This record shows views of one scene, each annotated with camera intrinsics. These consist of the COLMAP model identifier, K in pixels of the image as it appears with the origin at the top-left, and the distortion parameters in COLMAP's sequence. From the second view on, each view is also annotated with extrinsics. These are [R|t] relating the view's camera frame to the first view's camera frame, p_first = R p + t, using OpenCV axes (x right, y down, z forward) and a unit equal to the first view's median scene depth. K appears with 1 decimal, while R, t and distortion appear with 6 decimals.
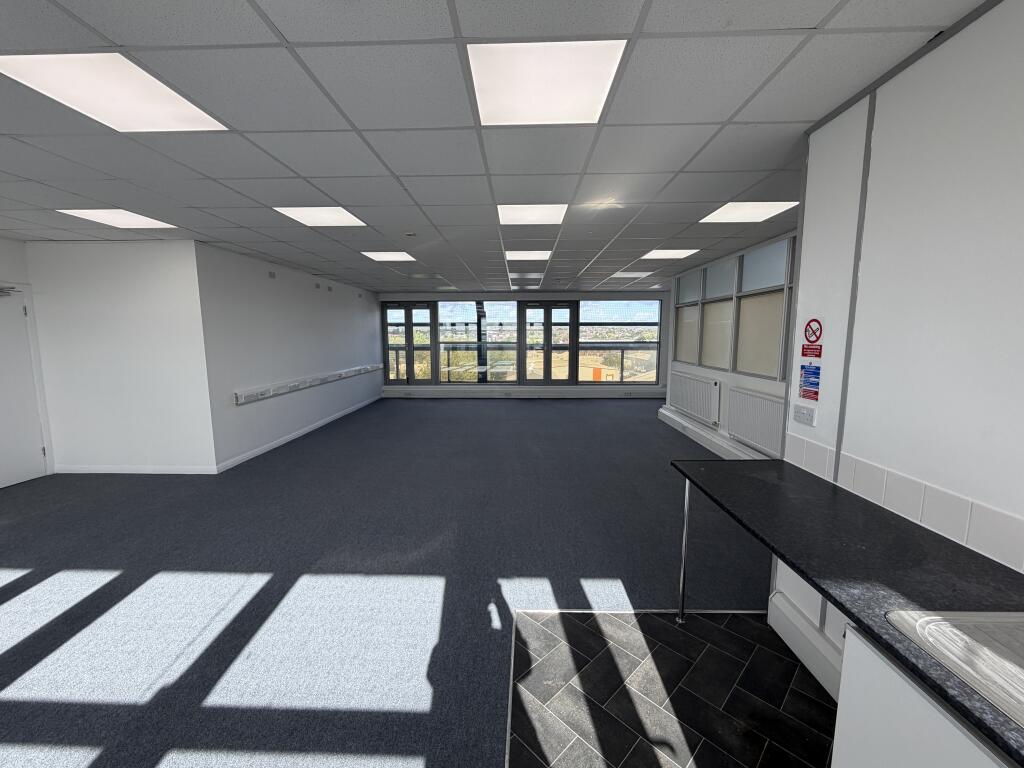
lens RADIAL K [[407.4, 0, 508.9], [0, 407.4, 381.1], [0, 0, 1]] dist [-0.001199, 0.000116]
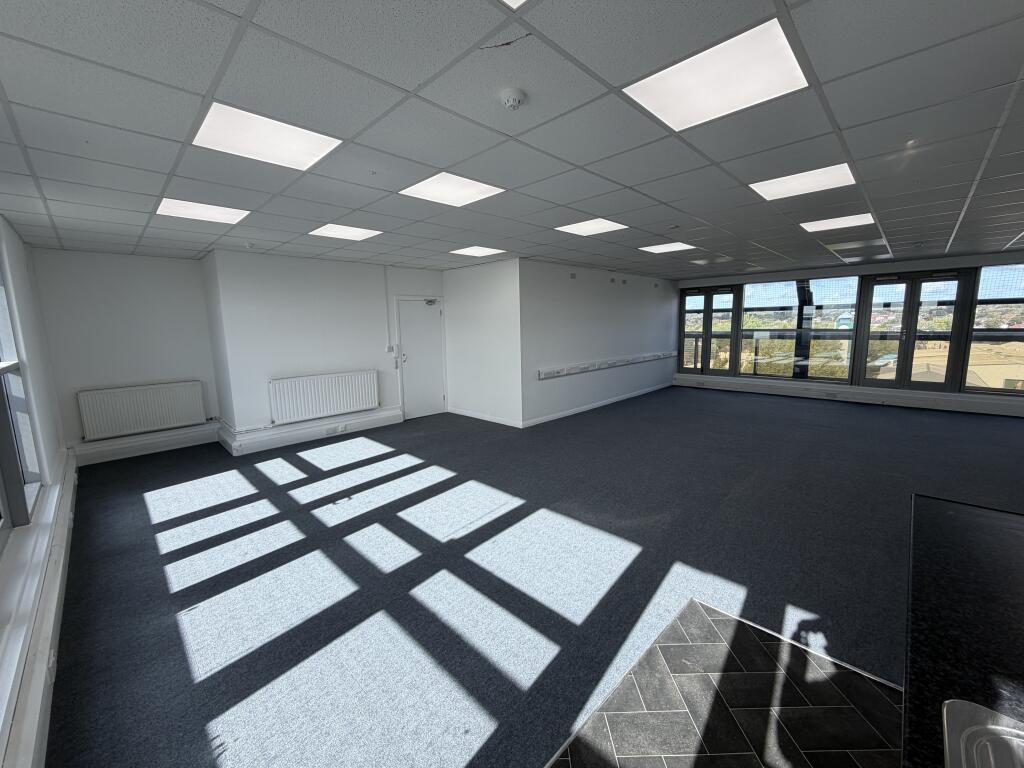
lens RADIAL K [[407.4, 0, 509.6], [0, 407.4, 381.7], [0, 0, 1]] dist [-0.001199, 0.000116]
pose [[0.730245, 0.084648, -0.677922, 0.125490], [-0.060315, 0.996408, 0.059446, -0.005045], [0.680518, -0.002522, 0.732727, -0.024424]]
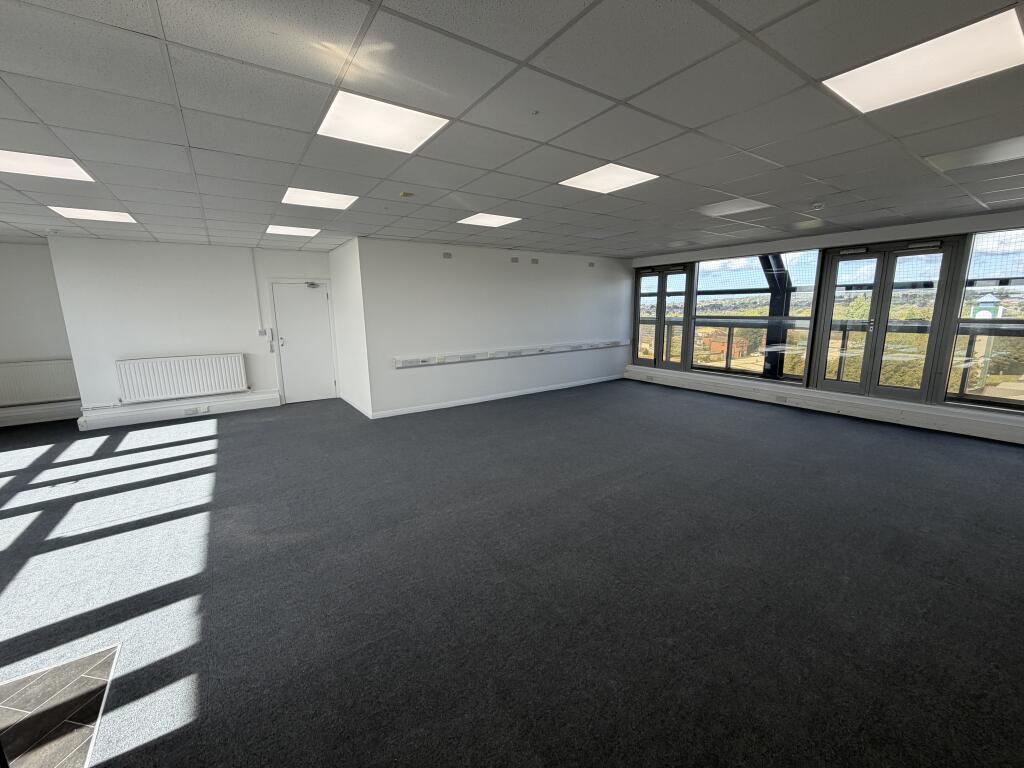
lens RADIAL K [[407.4, 0, 509.7], [0, 407.4, 382.1], [0, 0, 1]] dist [-0.001199, 0.000116]
pose [[0.589909, 0.141970, -0.794891, 0.419700], [-0.080188, 0.989856, 0.117282, -0.057392], [0.803478, -0.005445, 0.595309, 0.437525]]
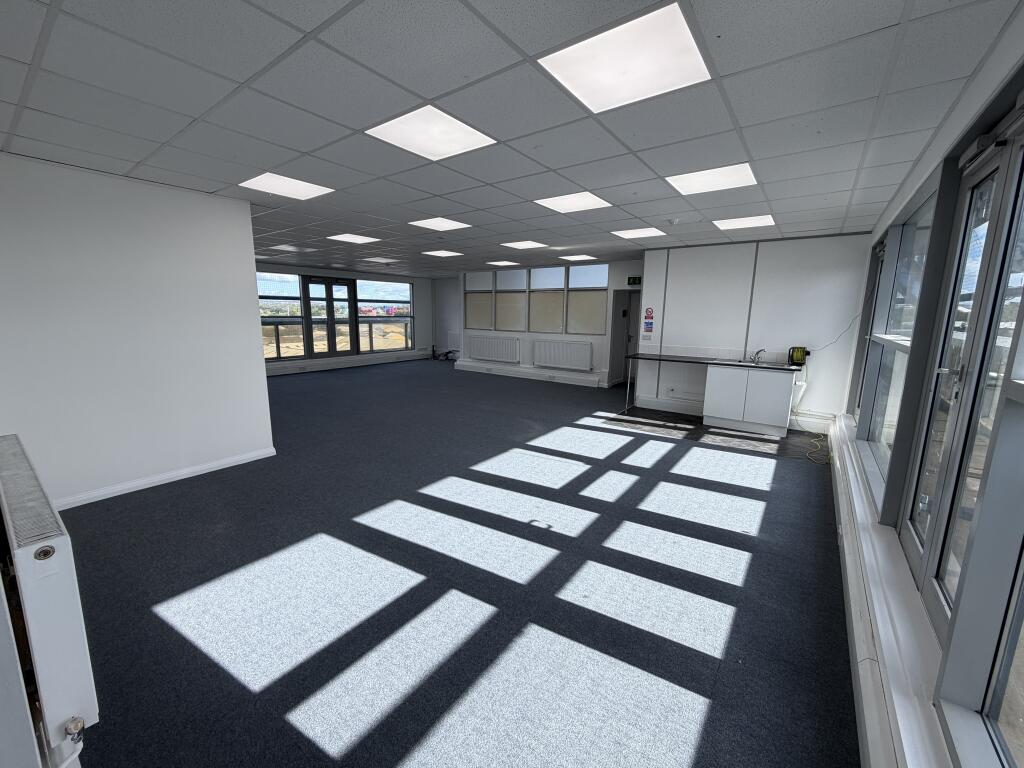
lens RADIAL K [[407.4, 0, 506.9], [0, 407.4, 382.6], [0, 0, 1]] dist [-0.001199, 0.000116]
pose [[0.577759, -0.132491, 0.805382, -0.867631], [0.081232, 0.991172, 0.104781, 0.003275], [-0.812155, 0.004885, 0.583421, 0.001069]]
